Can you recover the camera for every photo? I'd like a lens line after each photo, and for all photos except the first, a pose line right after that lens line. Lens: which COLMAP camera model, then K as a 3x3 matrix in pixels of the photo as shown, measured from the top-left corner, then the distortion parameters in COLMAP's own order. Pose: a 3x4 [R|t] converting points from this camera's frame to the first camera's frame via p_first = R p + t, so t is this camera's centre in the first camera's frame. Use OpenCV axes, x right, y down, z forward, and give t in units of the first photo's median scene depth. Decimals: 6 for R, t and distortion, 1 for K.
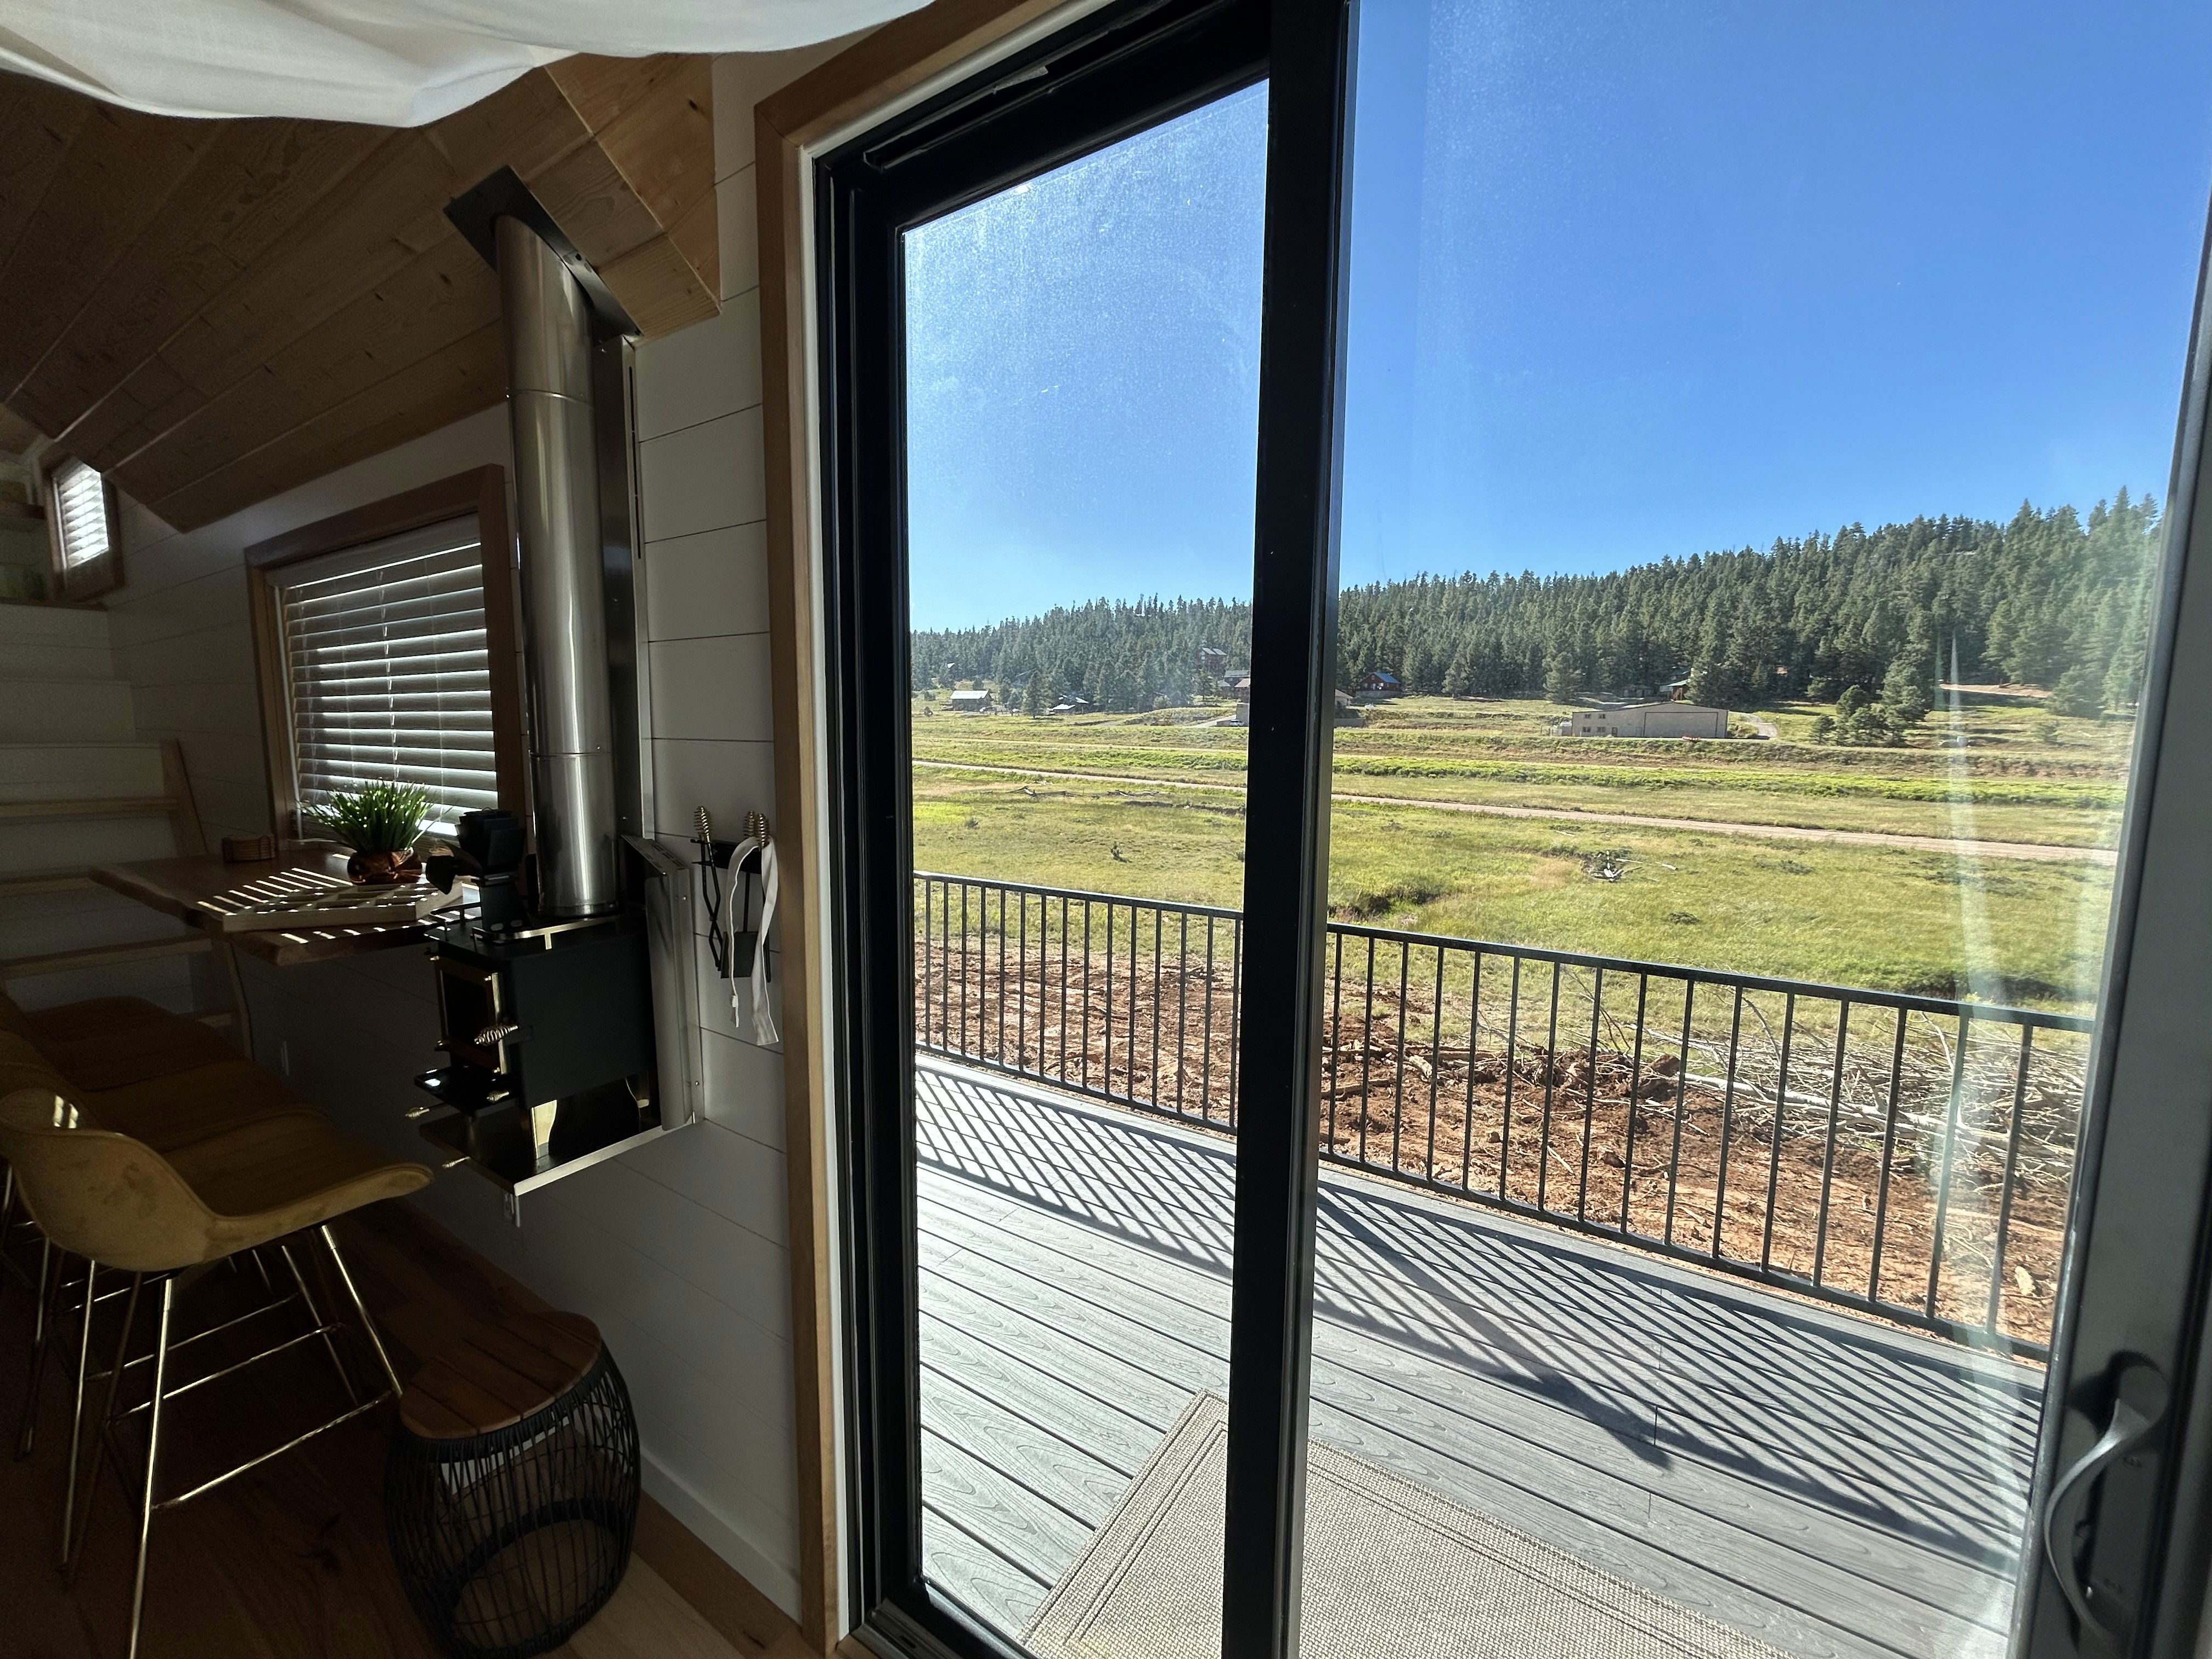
lens RADIAL K [[900.1, 0, 1106.0], [0, 900.1, 829.5], [0, 0, 1]] dist [0.005583, -0.000052]
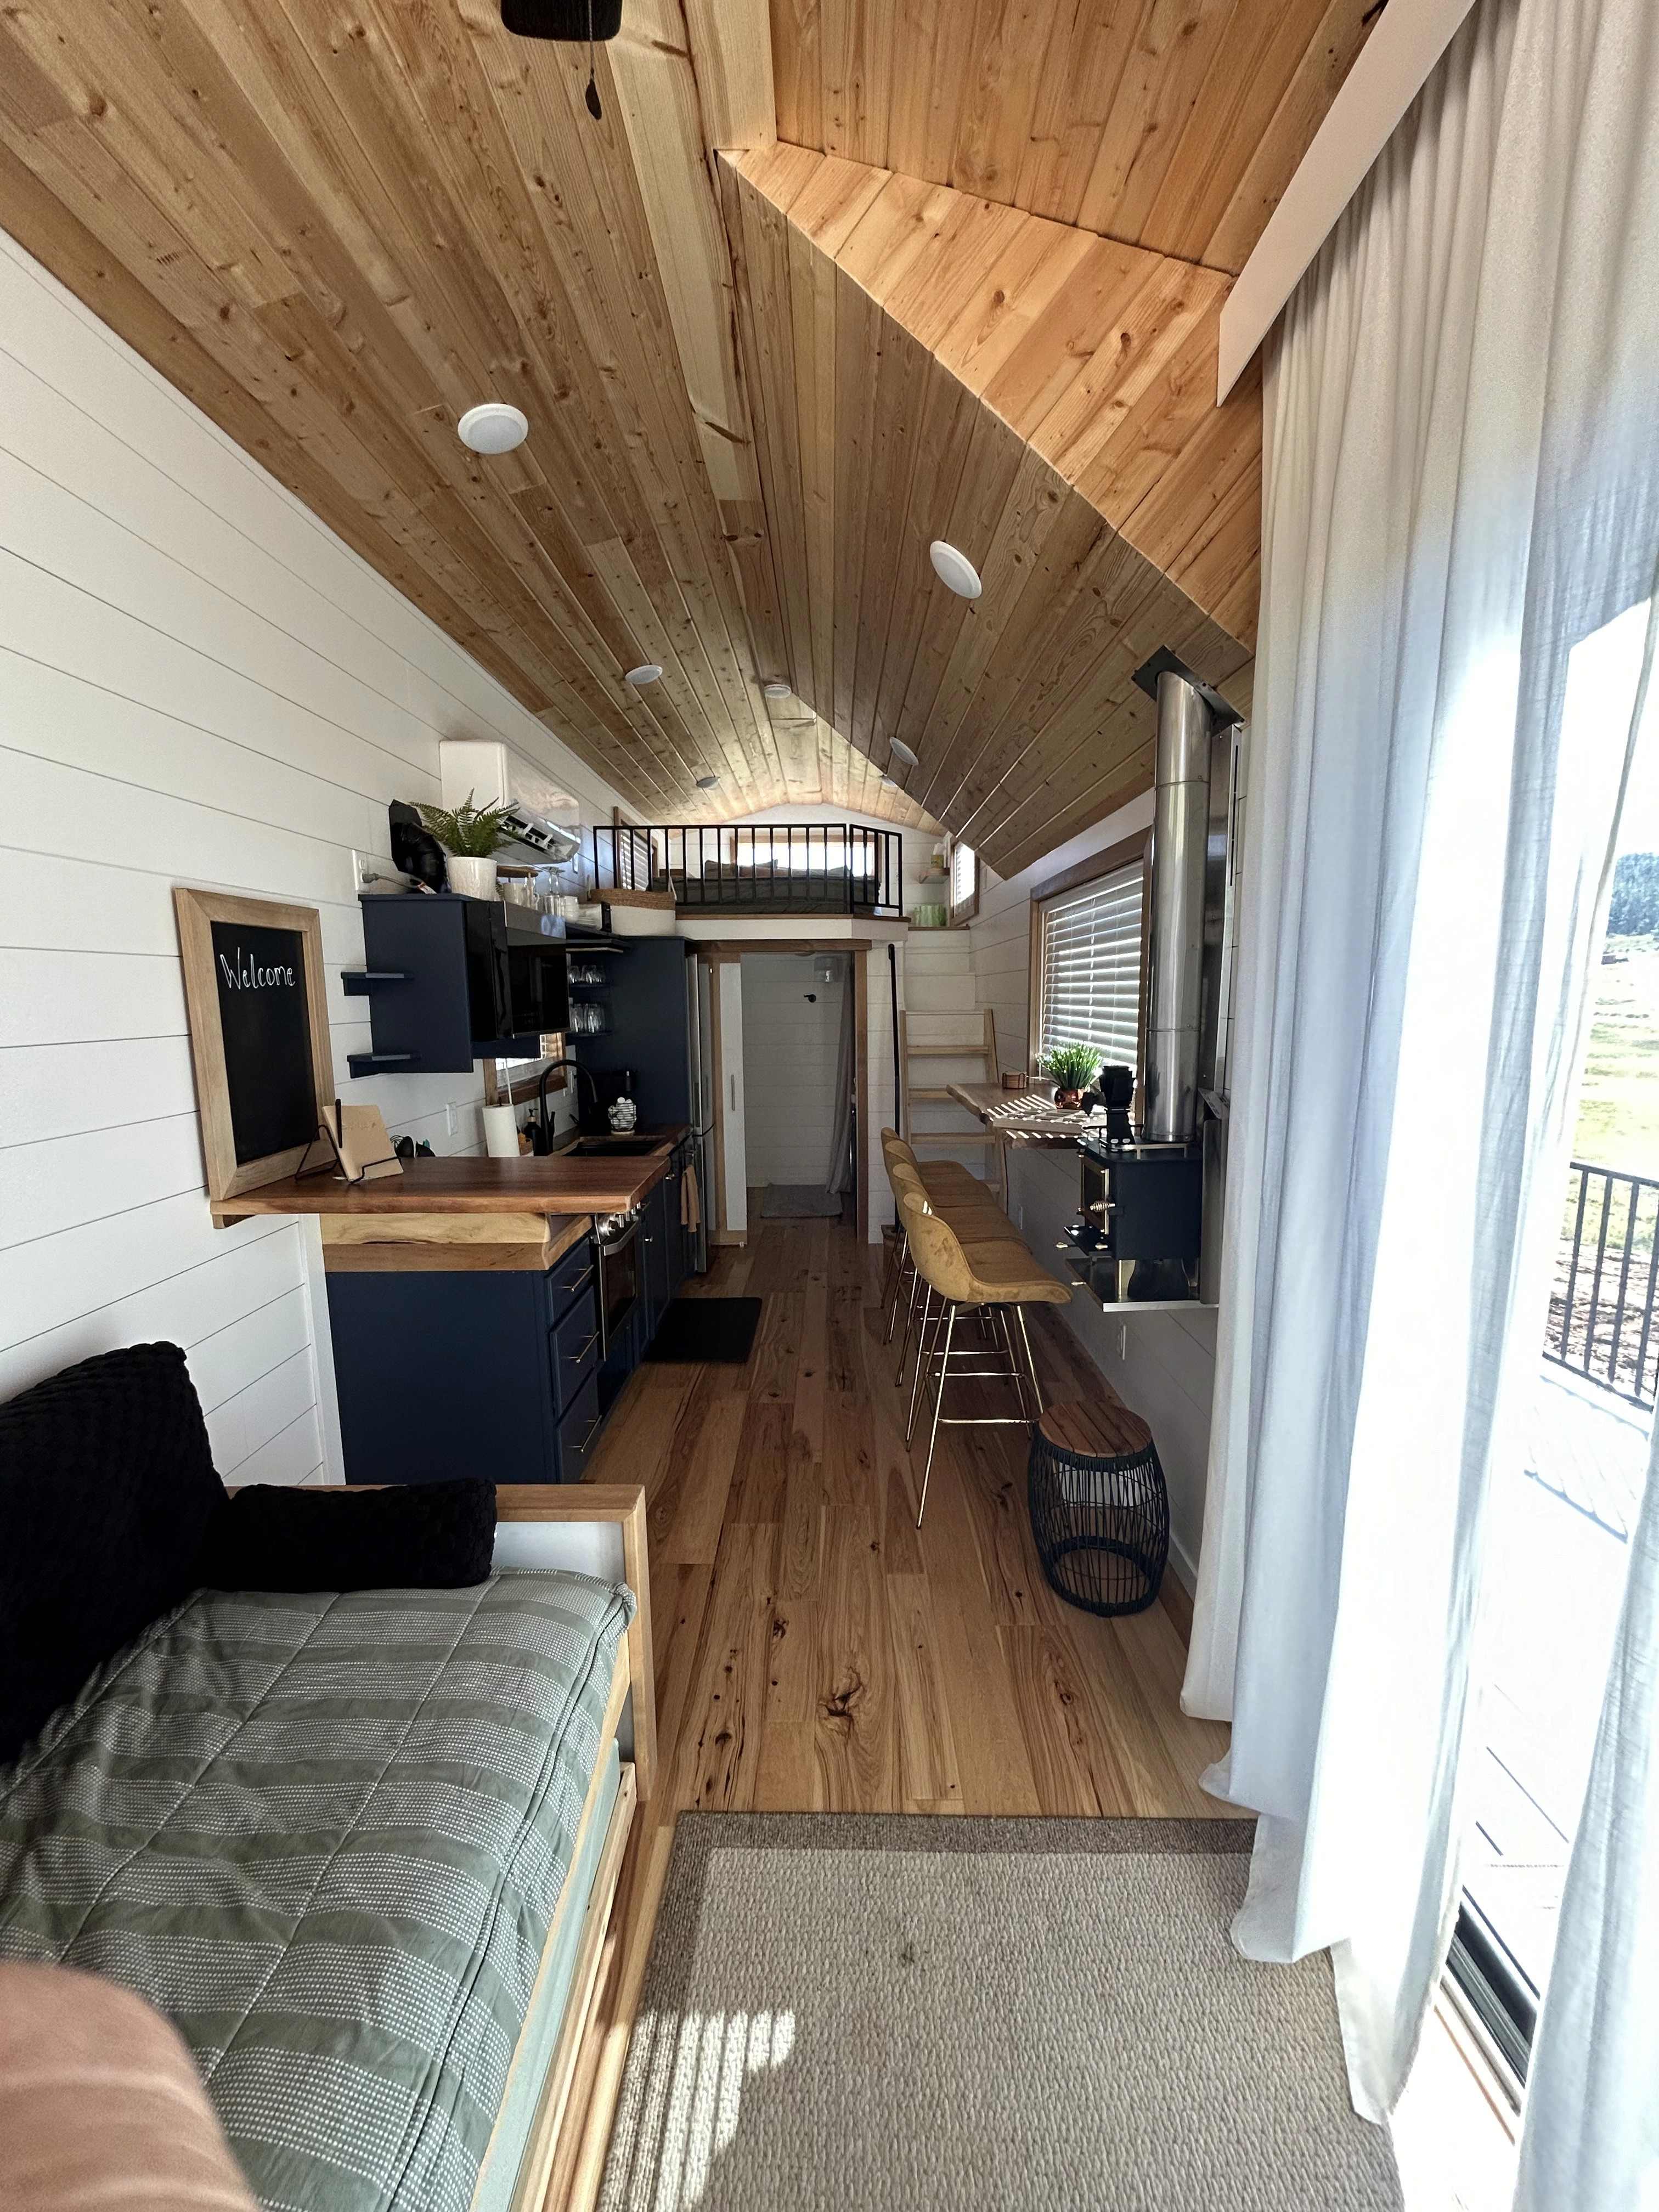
lens RADIAL K [[900.1, 0, 829.5], [0, 900.1, 1106.0], [0, 0, 1]] dist [0.005583, -0.000052]
pose [[0.553488, 0.092069, -0.827753, 0.265950], [-0.075798, 0.995315, 0.060023, -0.006408], [0.829401, 0.029520, 0.557874, -0.216713]]
